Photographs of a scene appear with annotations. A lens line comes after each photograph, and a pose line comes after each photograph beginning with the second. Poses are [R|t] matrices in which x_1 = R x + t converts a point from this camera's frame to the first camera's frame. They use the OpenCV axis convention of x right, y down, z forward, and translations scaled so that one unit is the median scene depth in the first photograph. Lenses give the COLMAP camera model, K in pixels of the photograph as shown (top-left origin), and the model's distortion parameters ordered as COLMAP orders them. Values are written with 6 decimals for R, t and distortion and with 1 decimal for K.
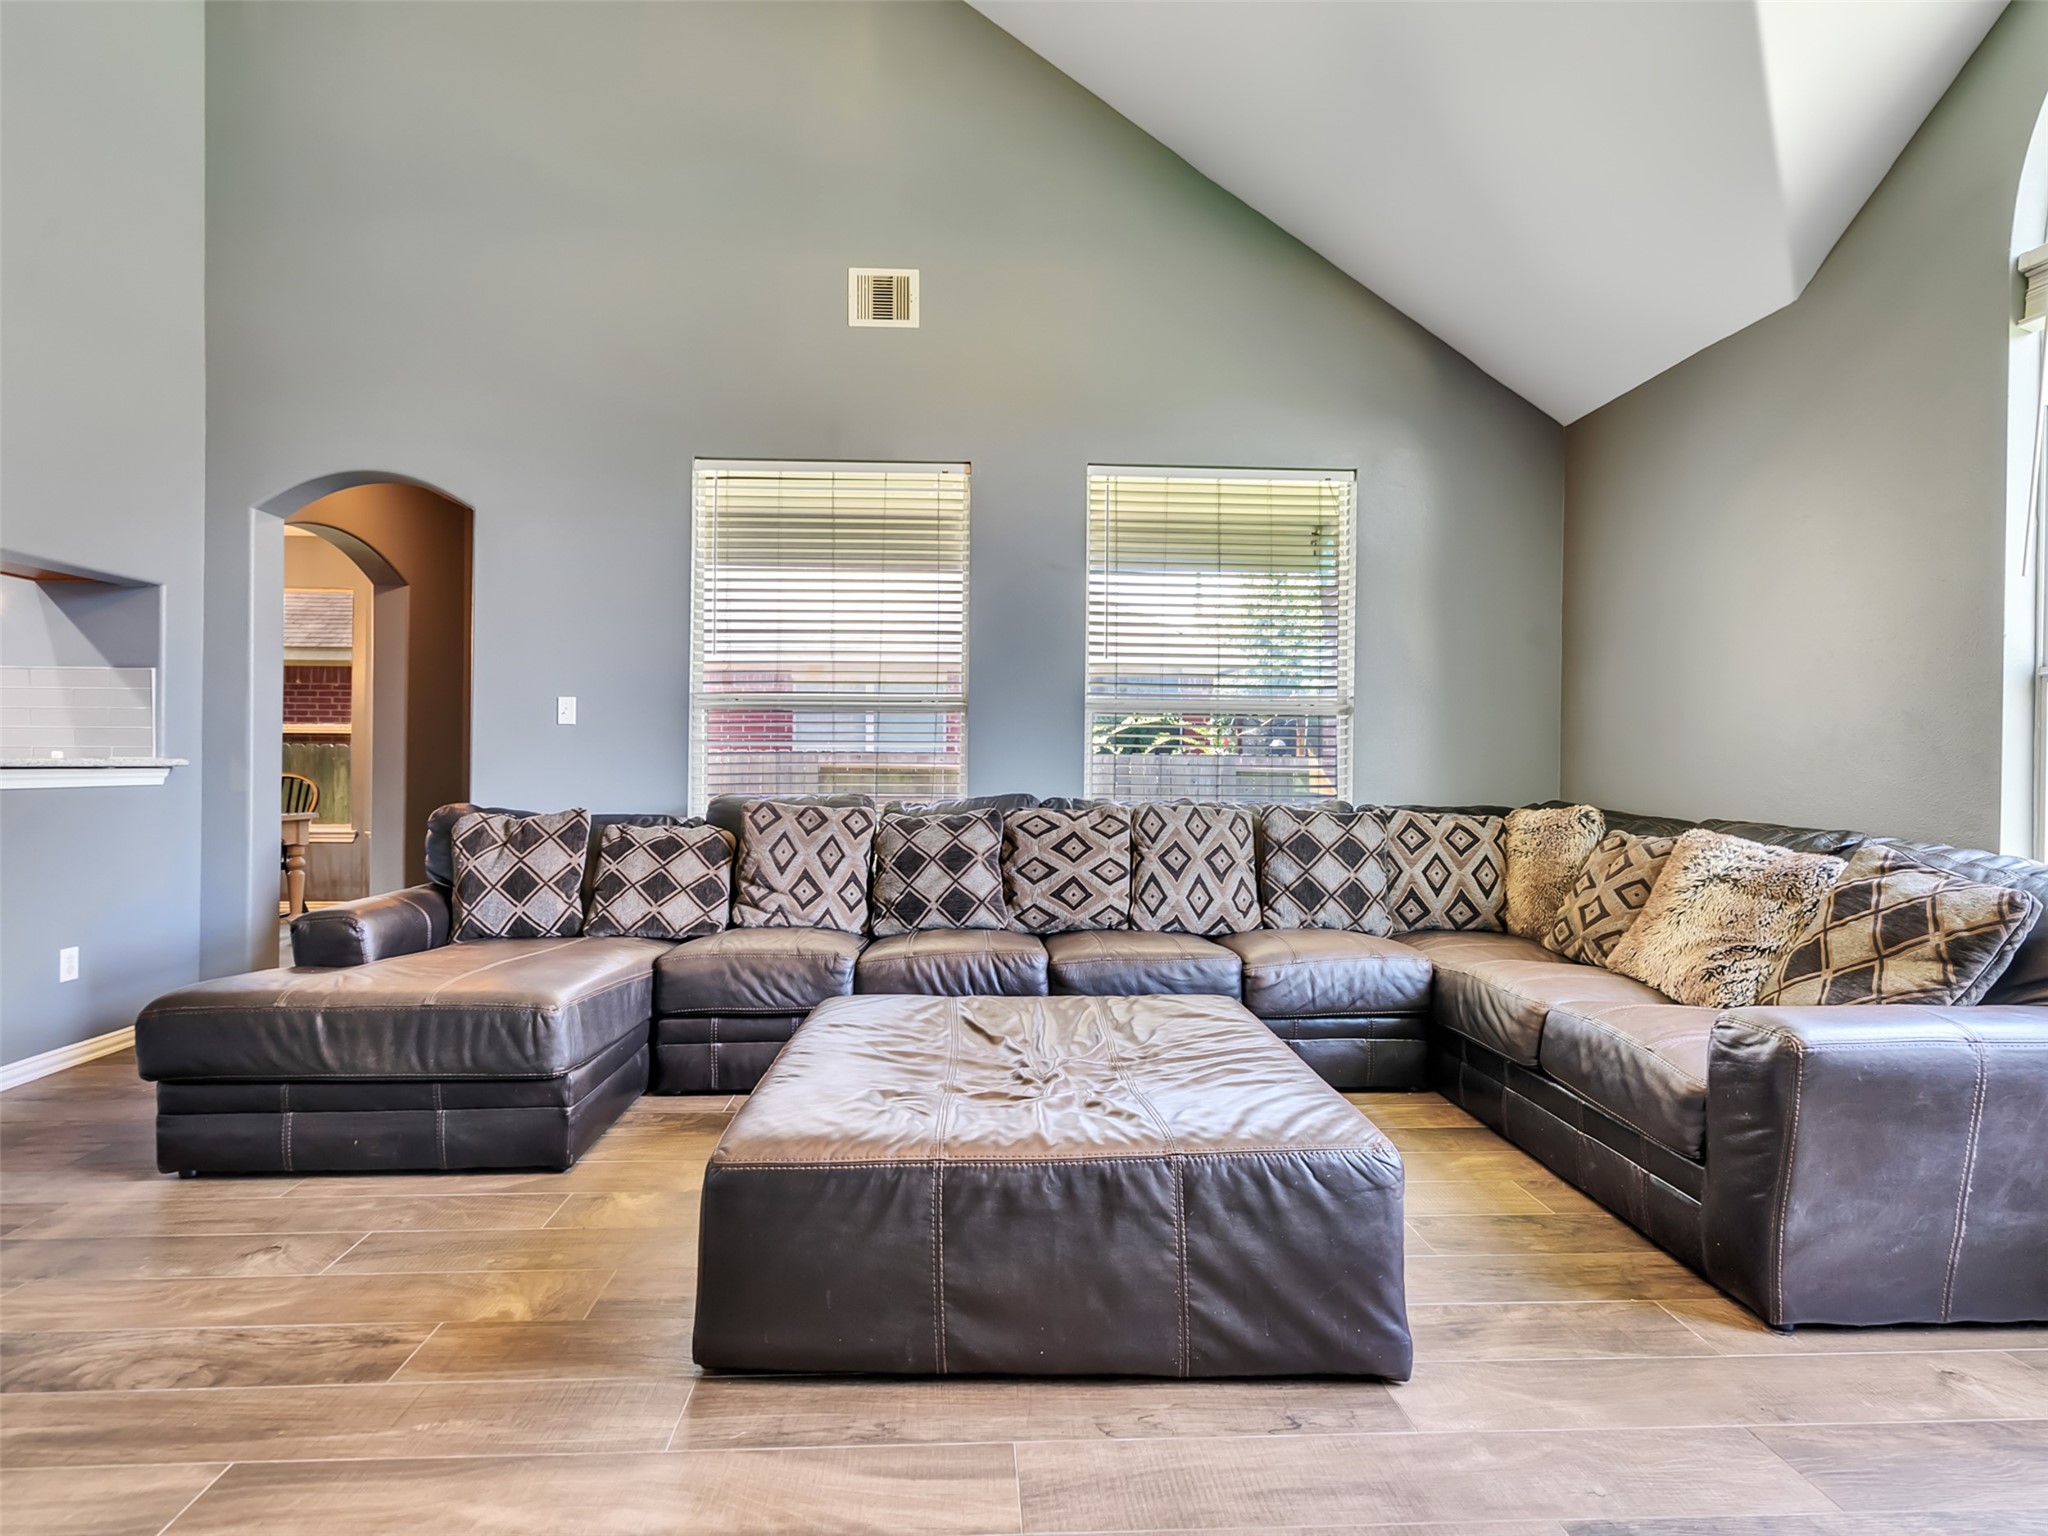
lens RADIAL K [[1046.8, 0, 1008.9], [0, 1046.8, 767.8], [0, 0, 1]] dist [-0.005582, 0.002878]
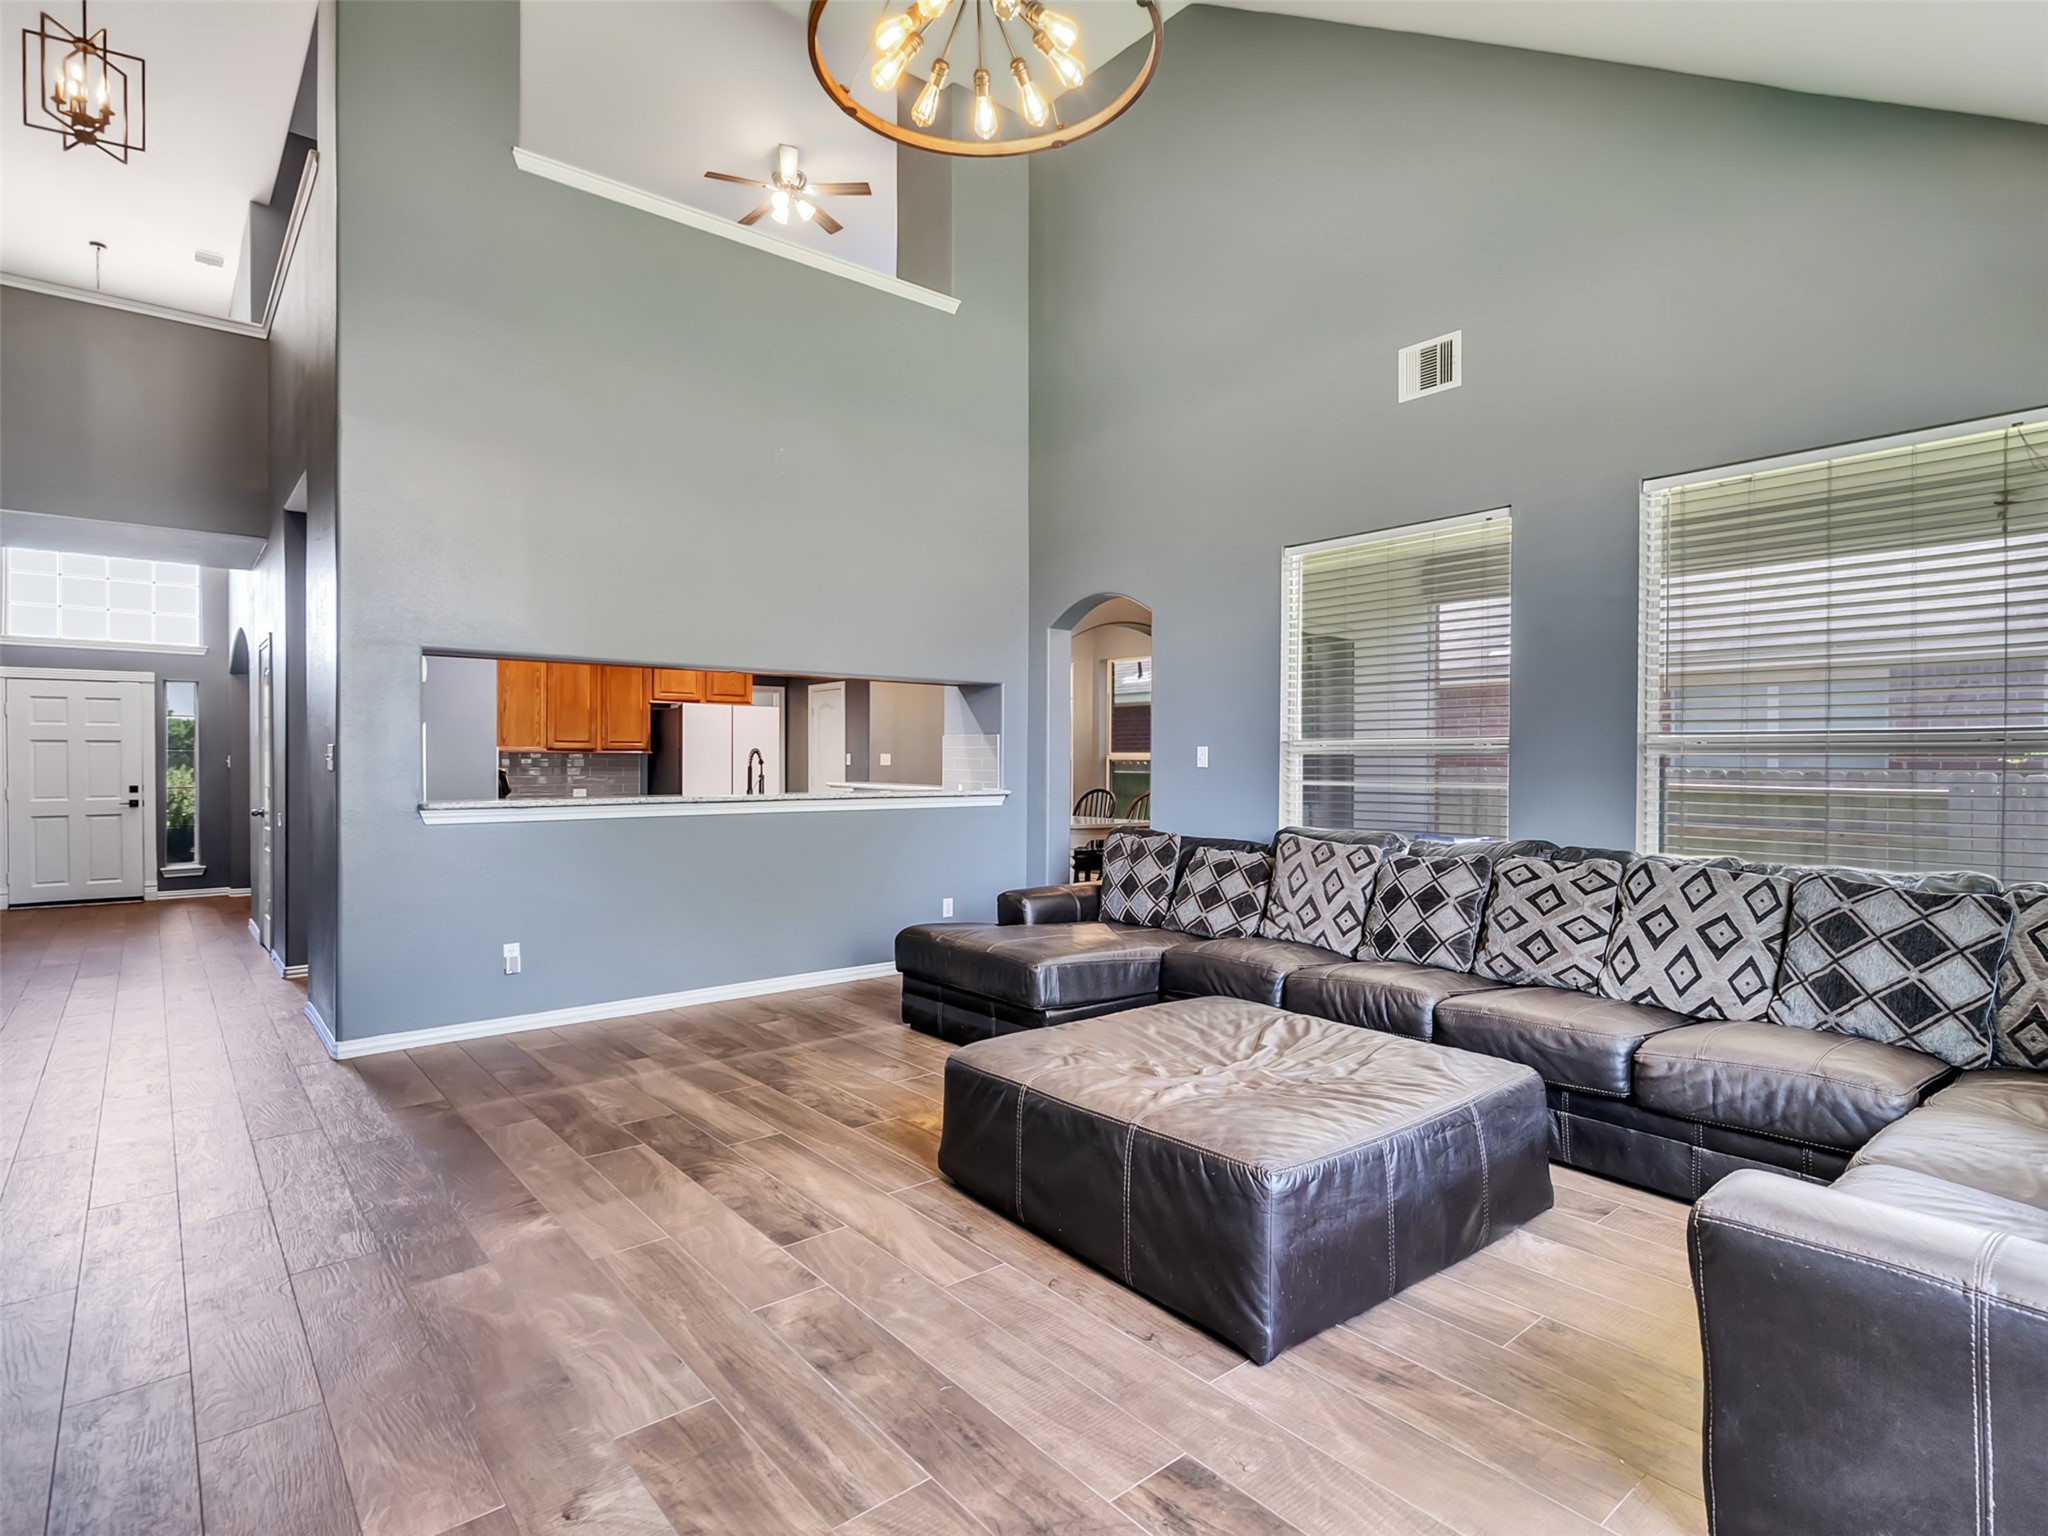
lens RADIAL K [[1046.8, 0, 1008.9], [0, 1046.8, 767.8], [0, 0, 1]] dist [-0.005582, 0.002878]
pose [[0.598134, 0.002063, -0.801394, 0.548011], [-0.001931, 0.999997, 0.001133, -0.047570], [0.801394, 0.000870, 0.598136, 0.021561]]
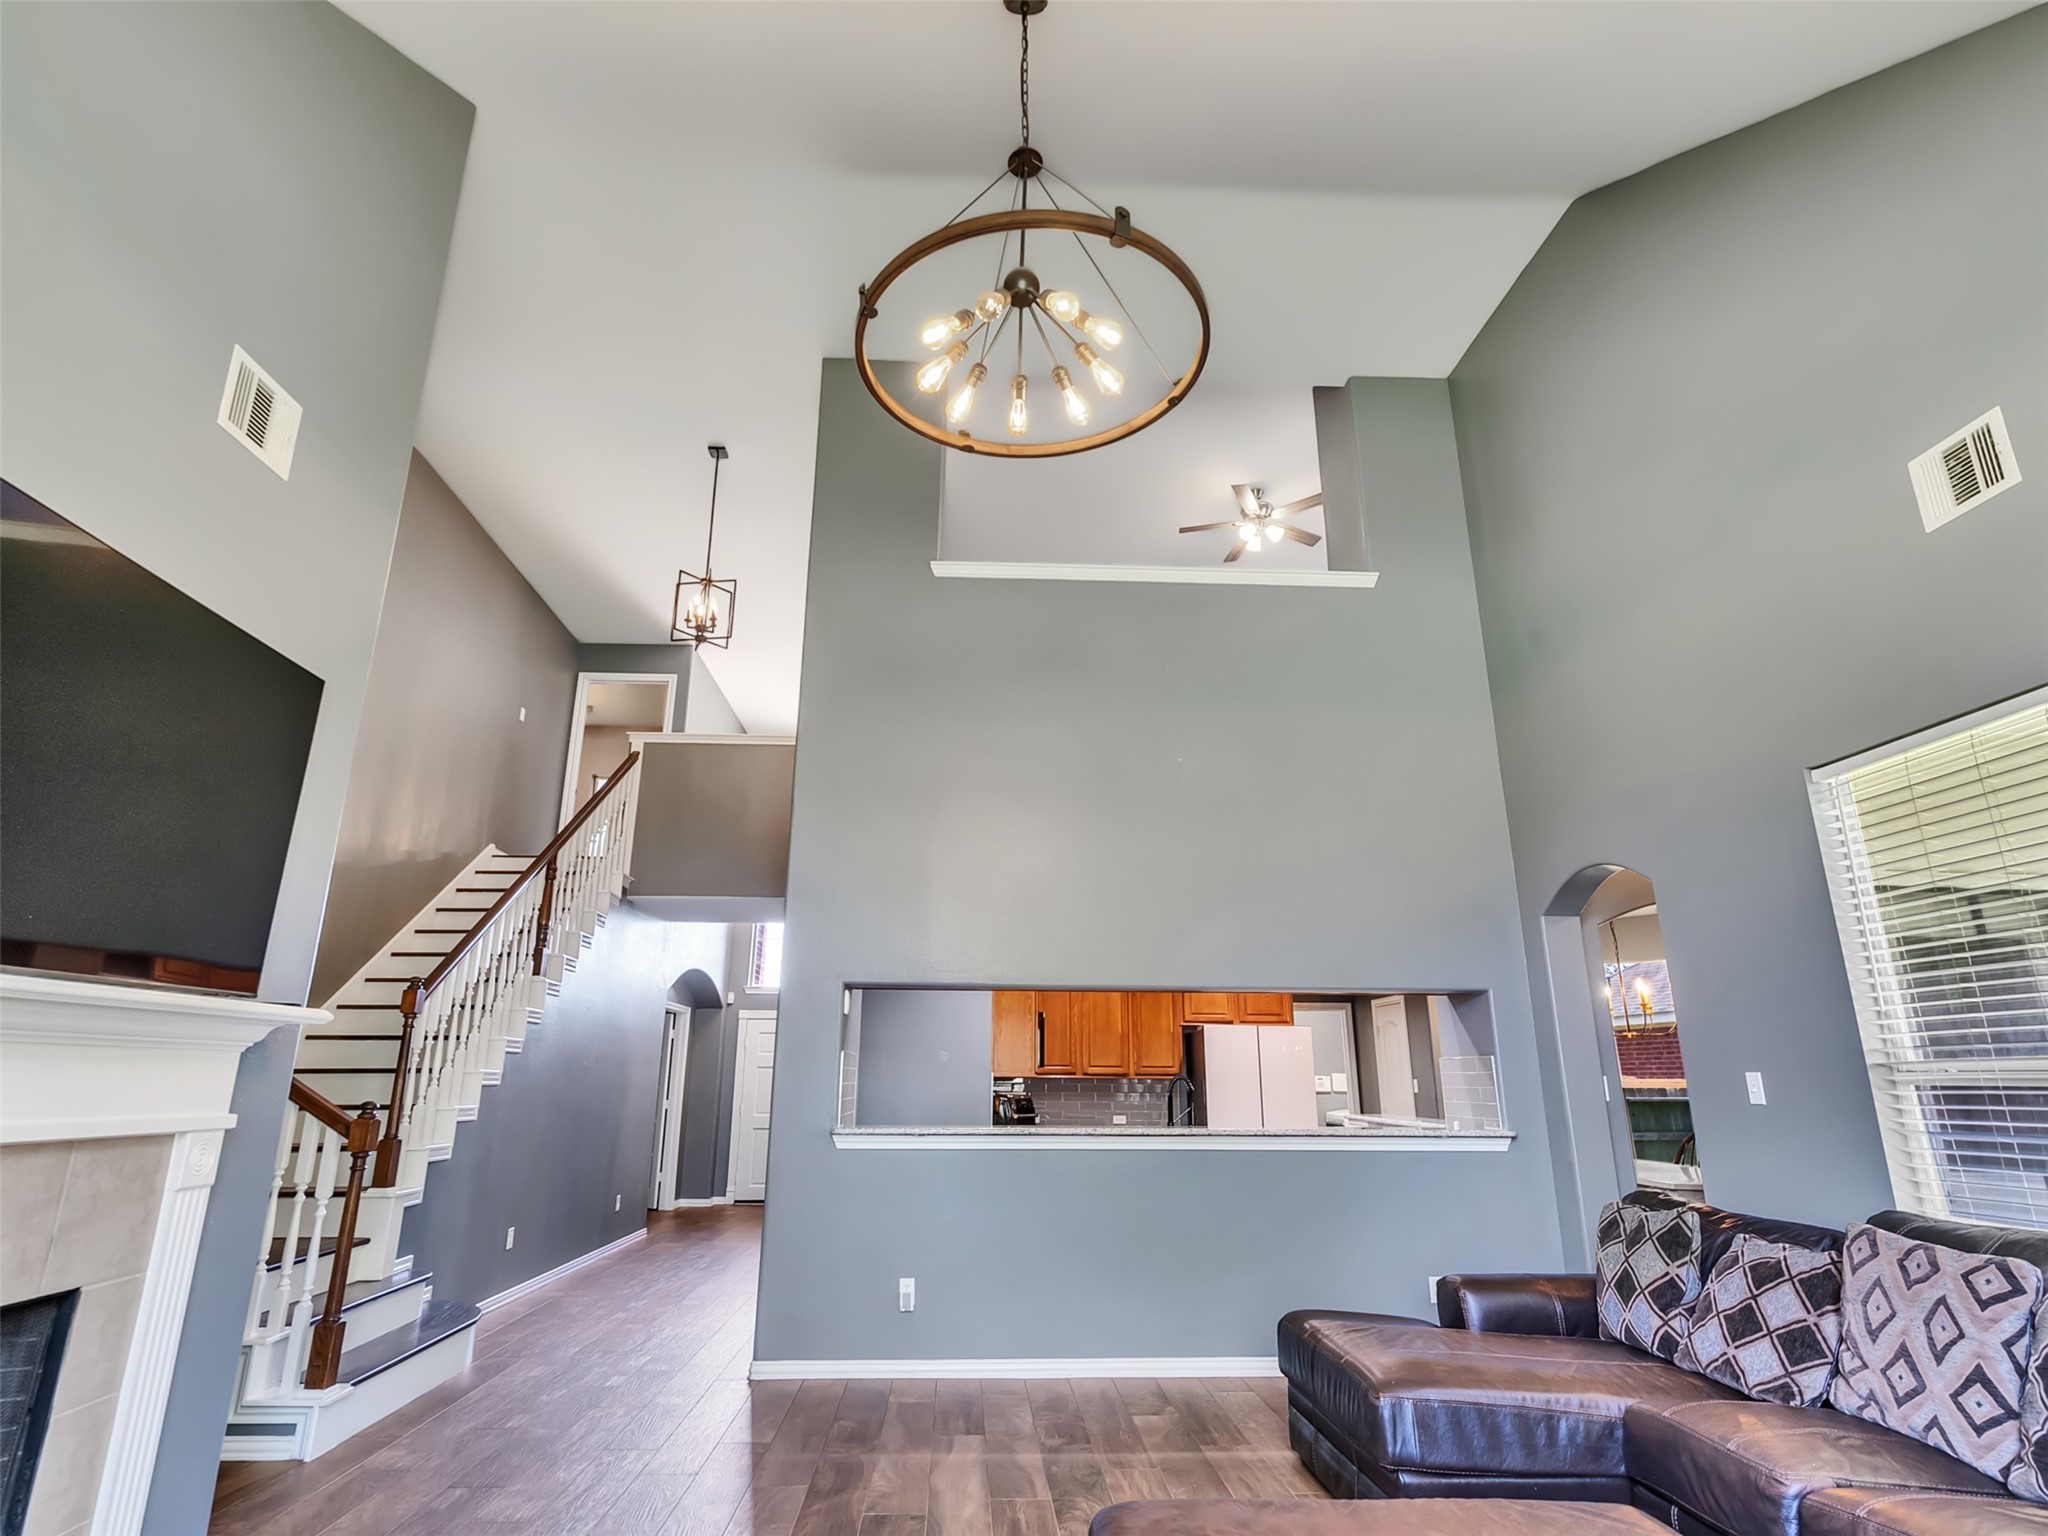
lens RADIAL K [[1046.8, 0, 1008.9], [0, 1046.8, 767.8], [0, 0, 1]] dist [-0.005582, 0.002878]
pose [[-0.003370, -0.291026, -0.956709, 0.565328], [-0.010773, 0.956670, -0.290976, -0.056609], [0.999936, 0.009326, -0.006359, 0.420927]]
